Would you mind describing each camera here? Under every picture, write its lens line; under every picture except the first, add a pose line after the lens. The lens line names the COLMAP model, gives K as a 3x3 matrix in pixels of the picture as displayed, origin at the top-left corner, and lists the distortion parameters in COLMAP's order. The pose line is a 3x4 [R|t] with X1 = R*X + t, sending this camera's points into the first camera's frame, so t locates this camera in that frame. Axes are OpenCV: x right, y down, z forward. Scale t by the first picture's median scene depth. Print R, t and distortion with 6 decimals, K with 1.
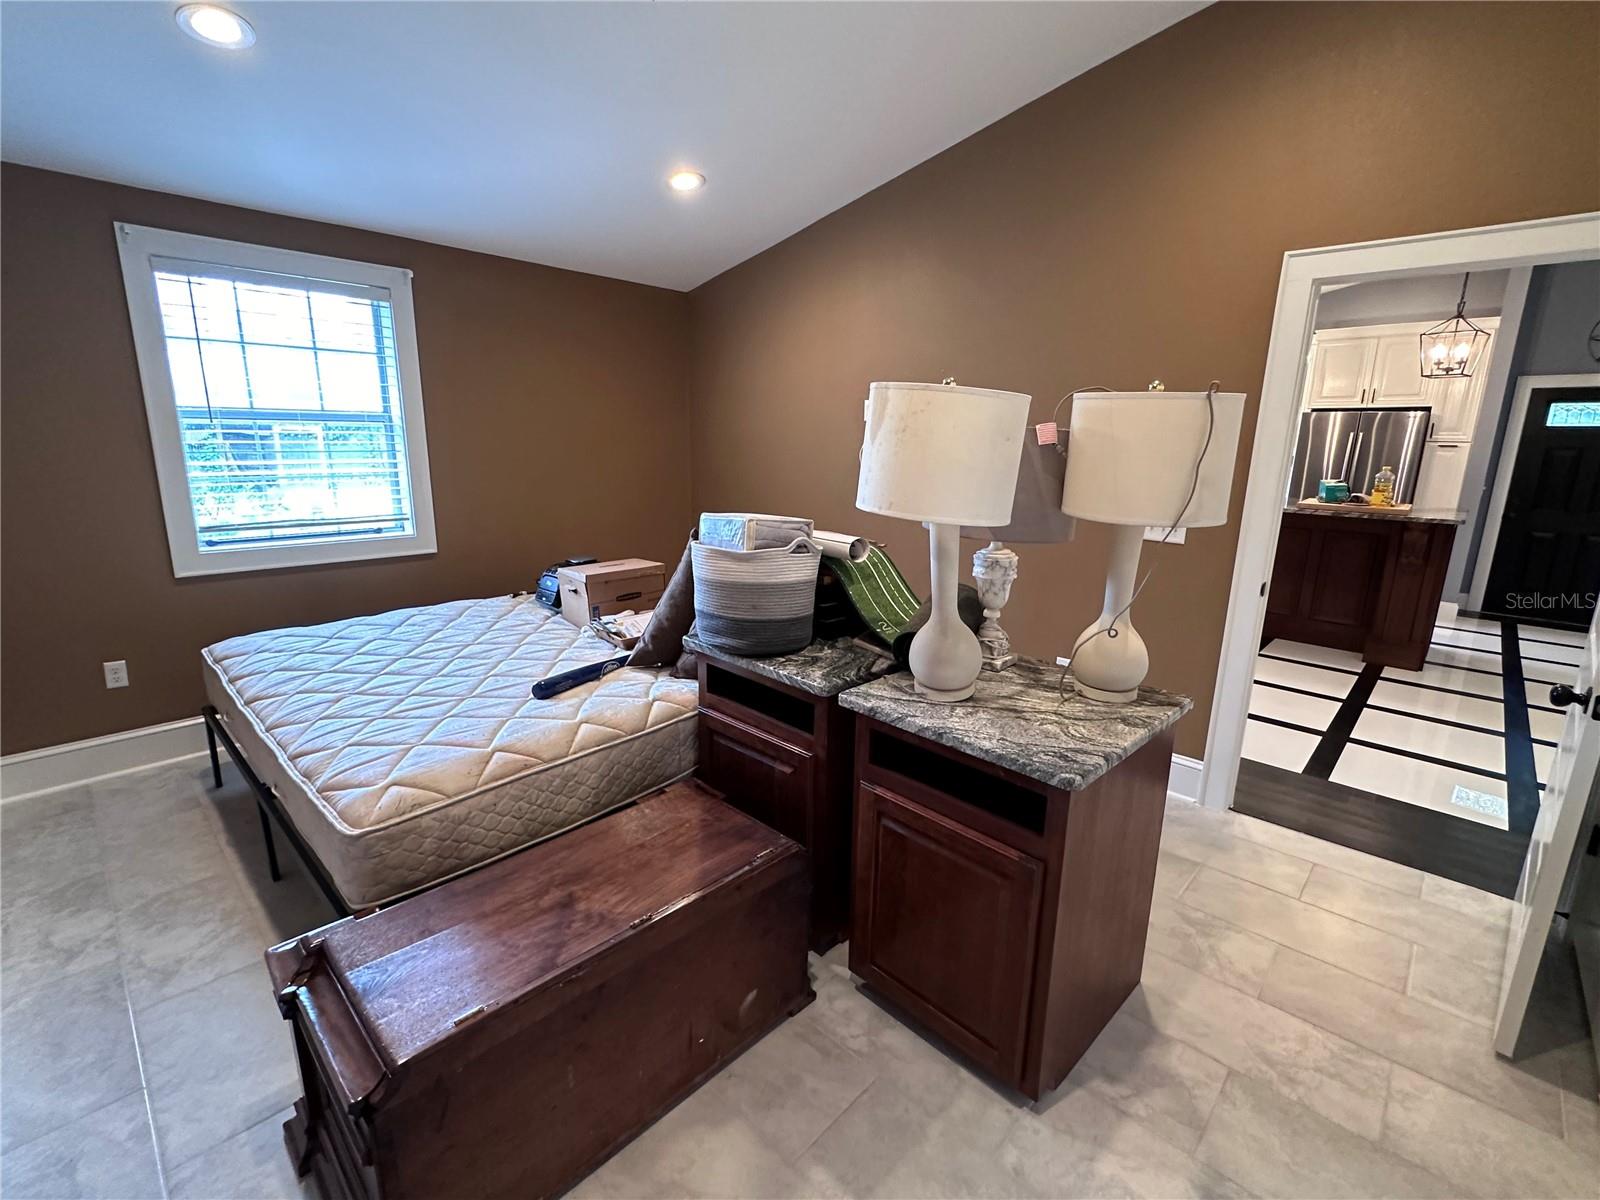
lens RADIAL K [[718.8, 0, 800.0], [0, 718.8, 600.0], [0, 0, 1]] dist [-0.002357, -0.000576]
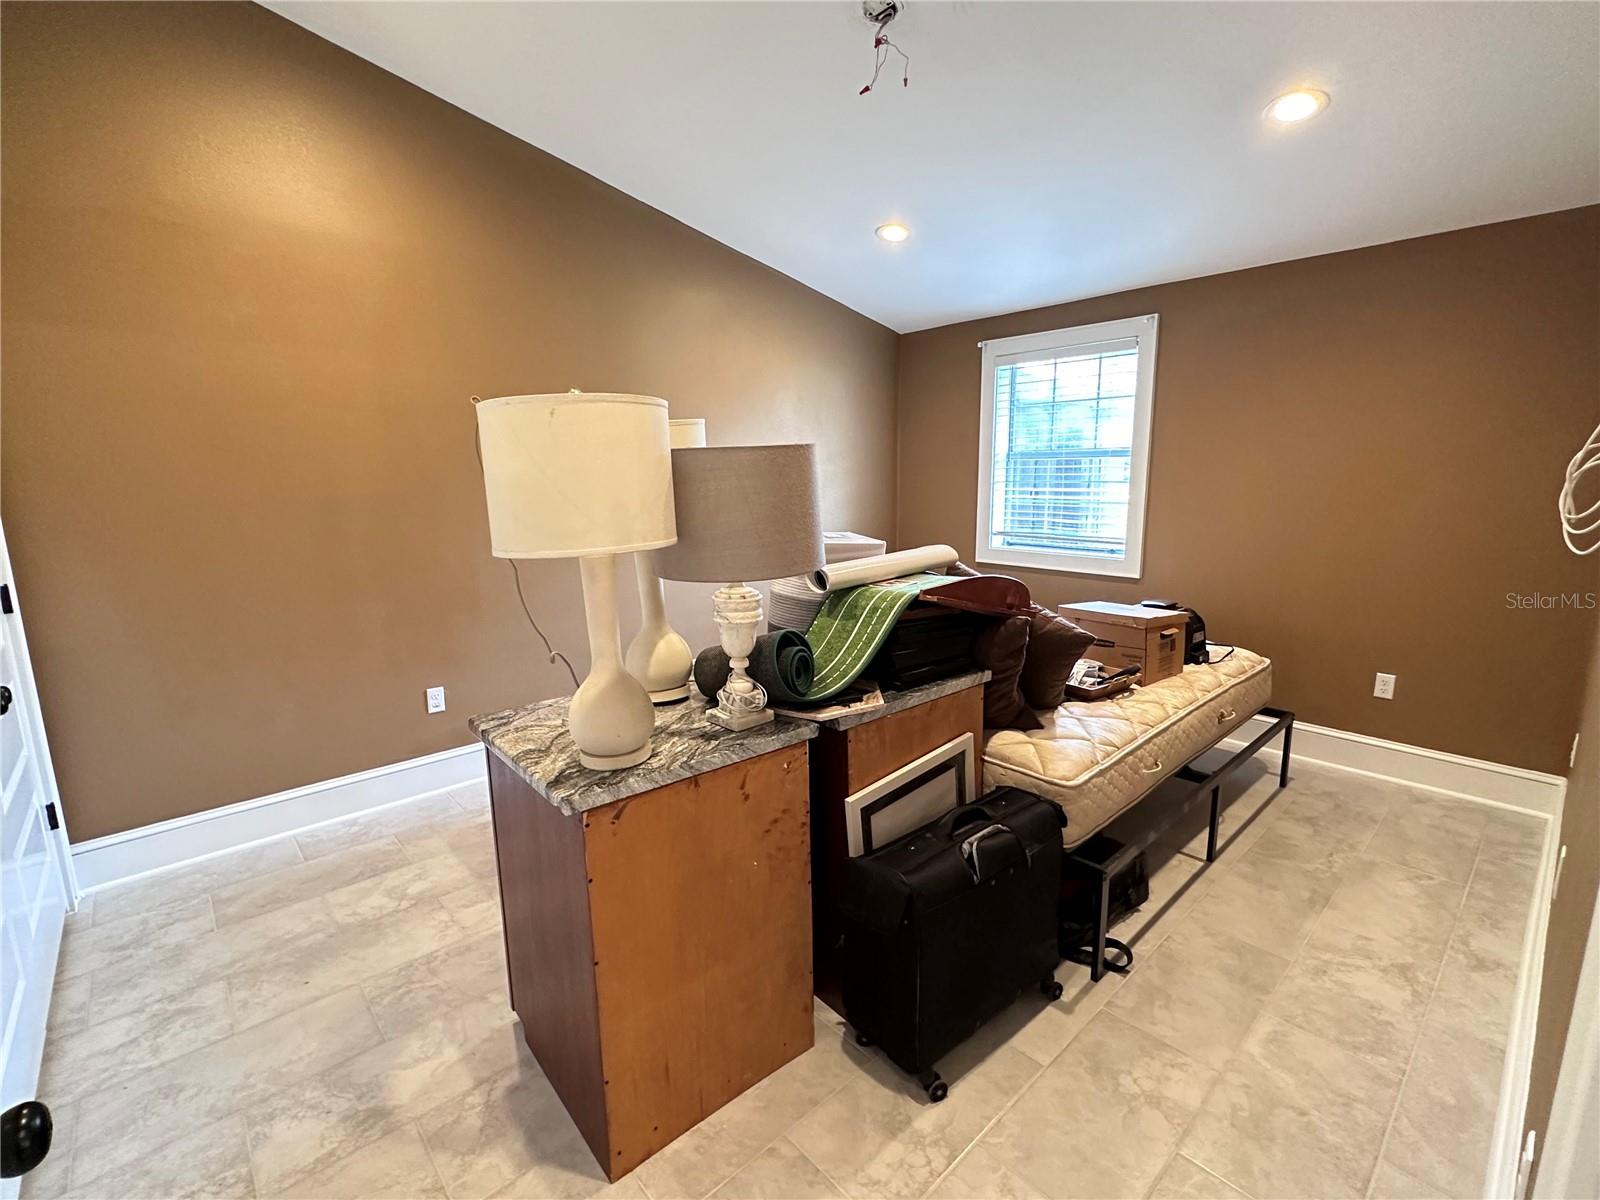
lens RADIAL K [[718.8, 0, 800.0], [0, 718.8, 600.0], [0, 0, 1]] dist [-0.002357, -0.000576]
pose [[-0.071867, 0.164015, -0.983836, 1.256508], [-0.215126, 0.960622, 0.175860, -0.252388], [0.973938, 0.224288, -0.033753, 1.245518]]
